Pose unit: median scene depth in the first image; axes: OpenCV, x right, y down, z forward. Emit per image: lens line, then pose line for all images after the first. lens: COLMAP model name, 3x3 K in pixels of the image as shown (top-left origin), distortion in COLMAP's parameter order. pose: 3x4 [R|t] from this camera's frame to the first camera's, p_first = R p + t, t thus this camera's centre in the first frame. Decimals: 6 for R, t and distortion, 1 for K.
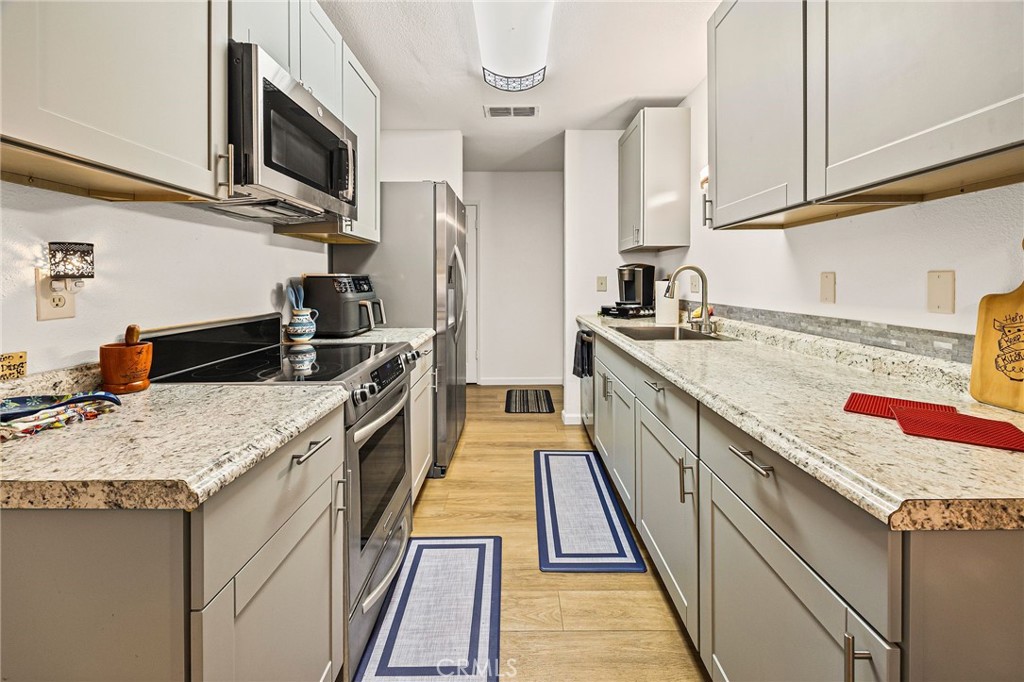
lens RADIAL K [[413.6, 0, 514.3], [0, 413.6, 283.3], [0, 0, 1]] dist [-0.007220, 0.000033]
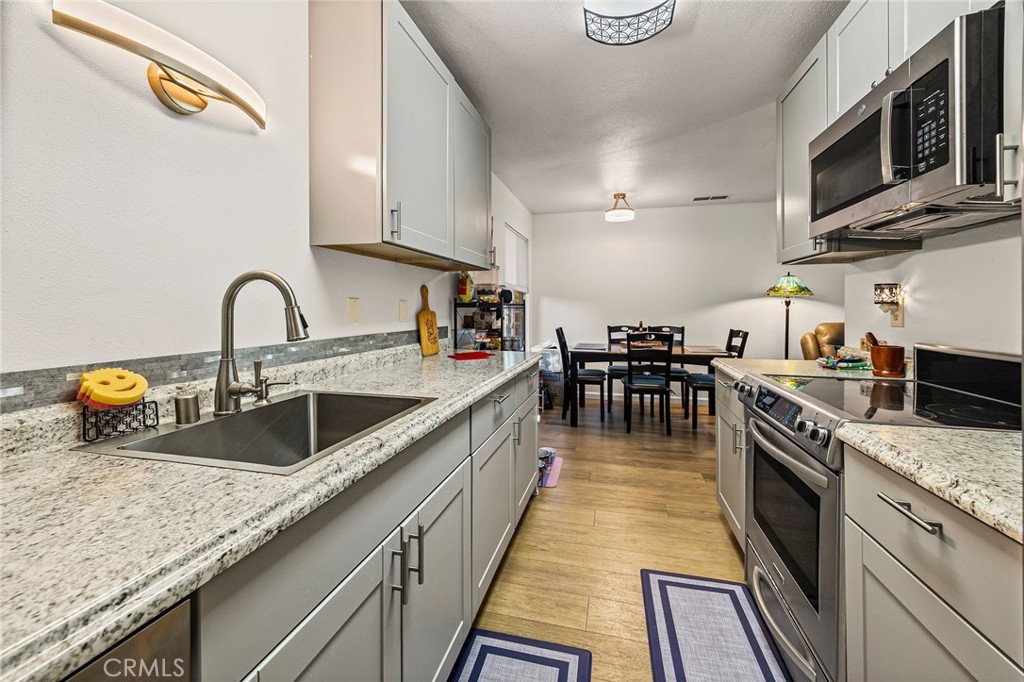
lens RADIAL K [[405.9, 0, 513.7], [0, 405.9, 309.3], [0, 0, 1]] dist [-0.000667, -0.000157]
pose [[-0.969329, -0.000399, 0.245767, 0.031184], [0.002275, 0.999941, 0.010595, -0.004229], [-0.245757, 0.010829, -0.969271, 1.609256]]
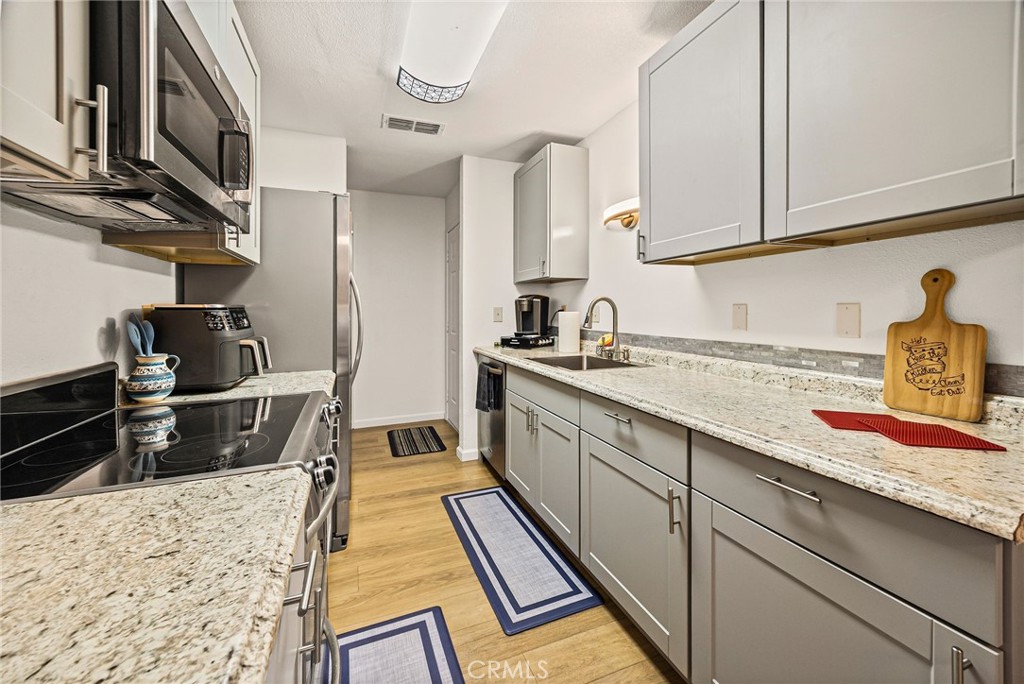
lens RADIAL K [[405.9, 0, 513.7], [0, 405.9, 310.3], [0, 0, 1]] dist [-0.000667, -0.000157]
pose [[0.929916, -0.004219, 0.367747, -0.198226], [0.006719, 0.999962, -0.005519, -0.005425], [-0.367710, 0.007603, 0.929910, 0.139235]]
